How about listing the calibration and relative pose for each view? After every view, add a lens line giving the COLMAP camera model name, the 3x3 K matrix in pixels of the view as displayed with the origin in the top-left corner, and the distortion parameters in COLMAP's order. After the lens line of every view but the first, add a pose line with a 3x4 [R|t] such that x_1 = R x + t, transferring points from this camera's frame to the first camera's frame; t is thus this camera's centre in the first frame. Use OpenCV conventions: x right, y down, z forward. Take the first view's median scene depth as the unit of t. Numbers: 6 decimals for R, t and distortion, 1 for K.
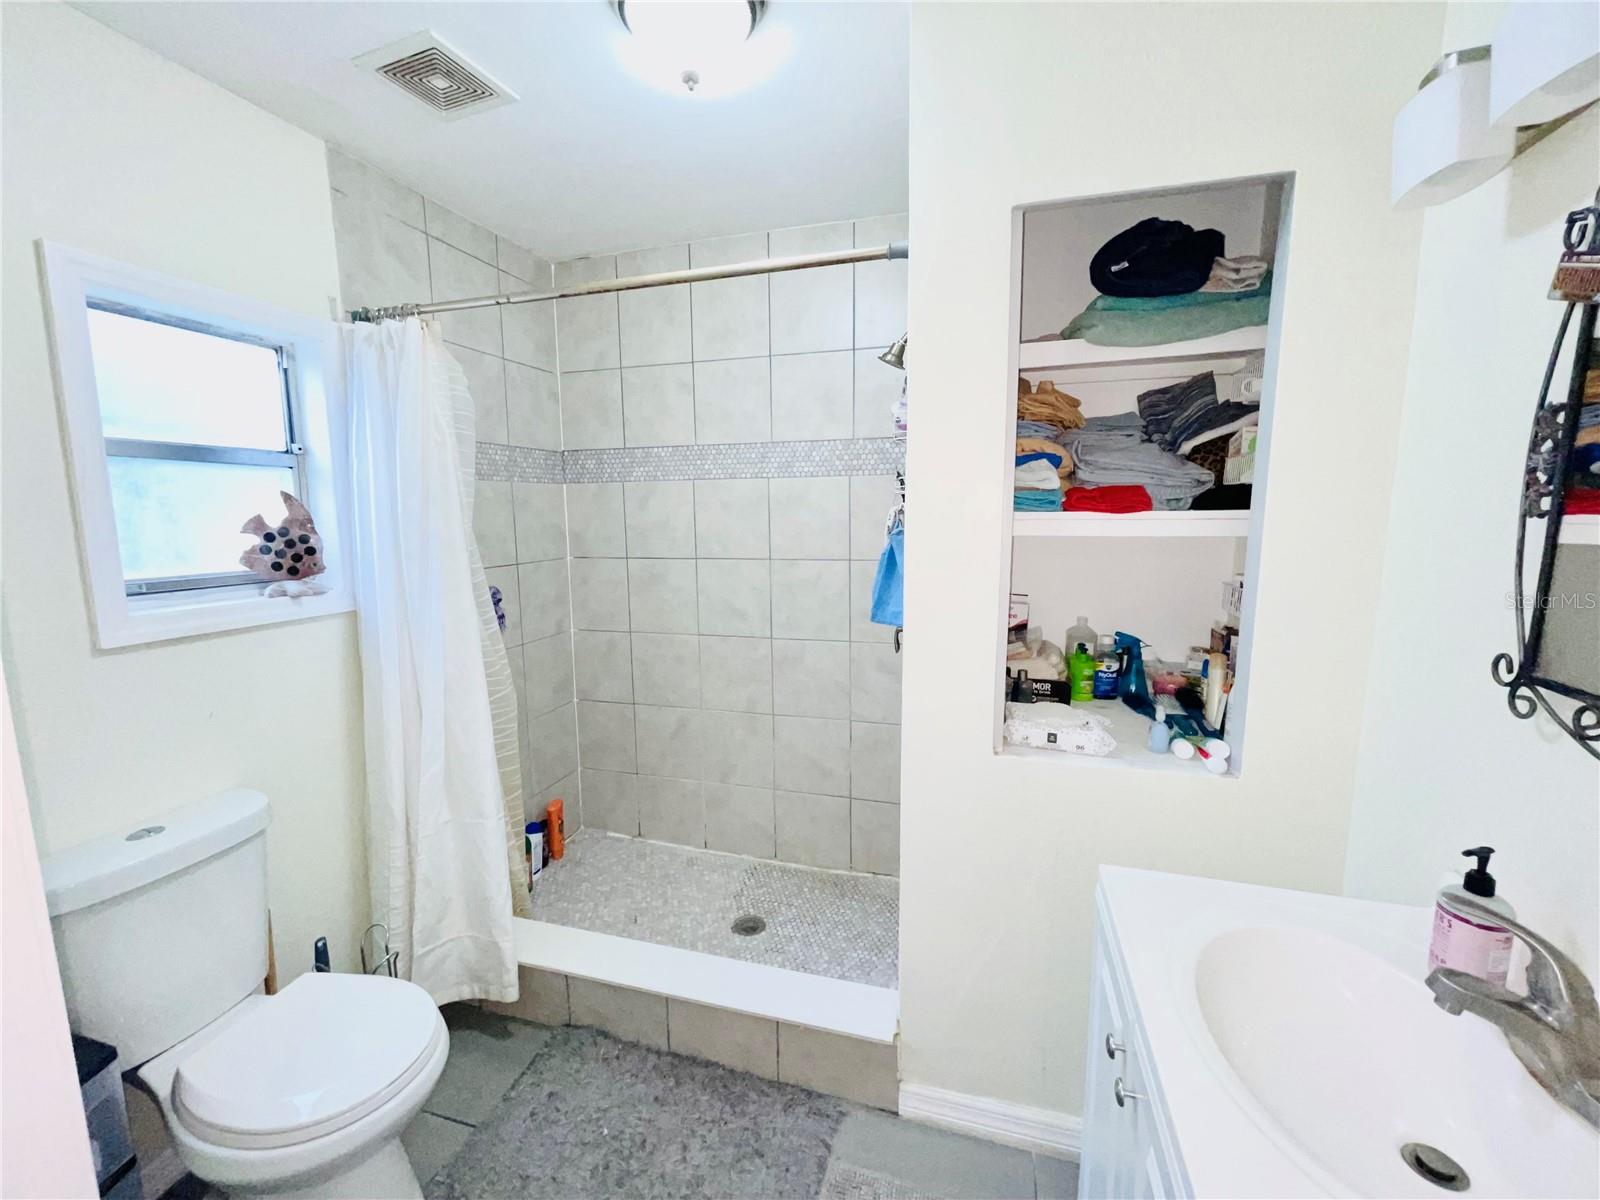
lens RADIAL K [[641.6, 0, 796.6], [0, 641.6, 595.7], [0, 0, 1]] dist [-0.008917, 0.000050]
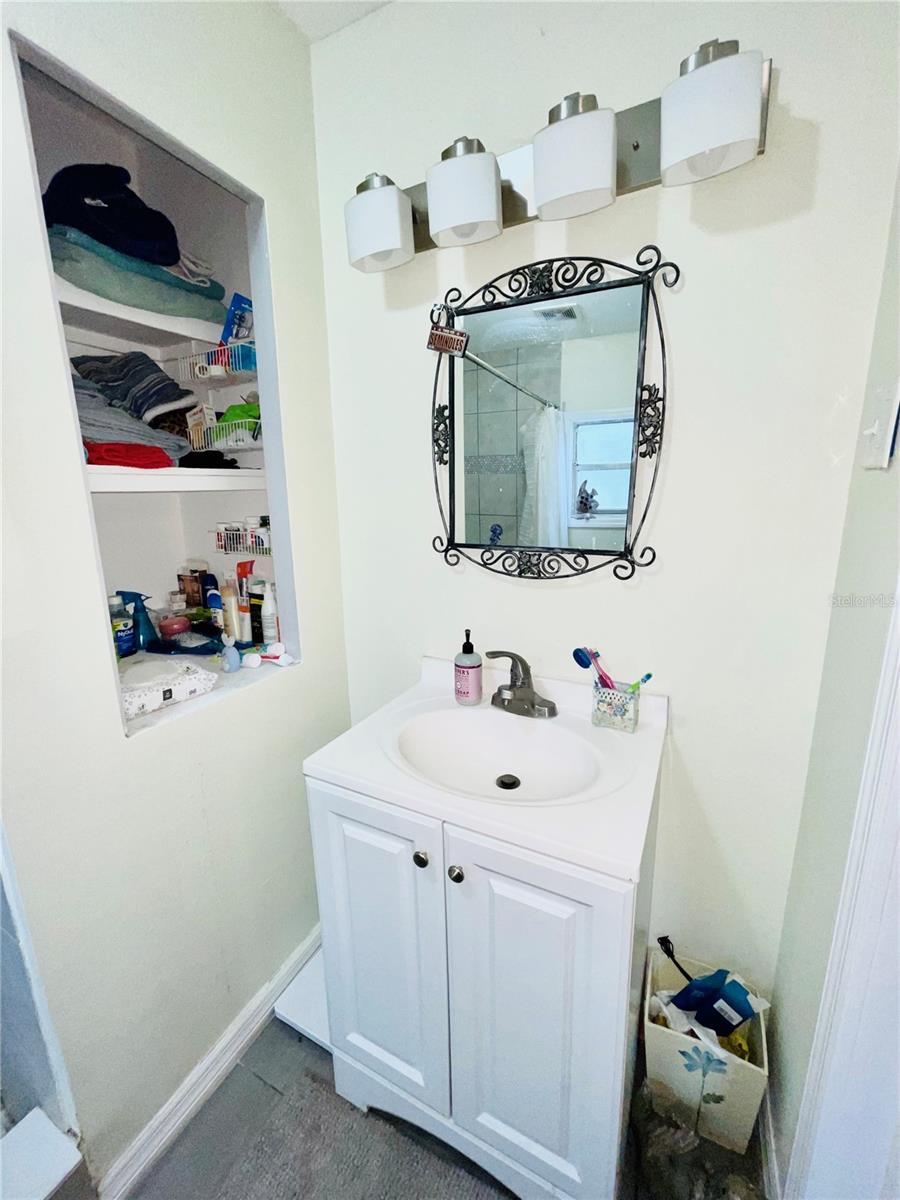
lens RADIAL K [[481.2, 0, 446.9], [0, 481.2, 597.6], [0, 0, 1]] dist [-0.008917, 0.000050]
pose [[0.179248, -0.203435, 0.962541, -0.208012], [0.149447, 0.972663, 0.177744, 0.009644], [-0.972387, 0.111989, 0.204751, 0.418282]]
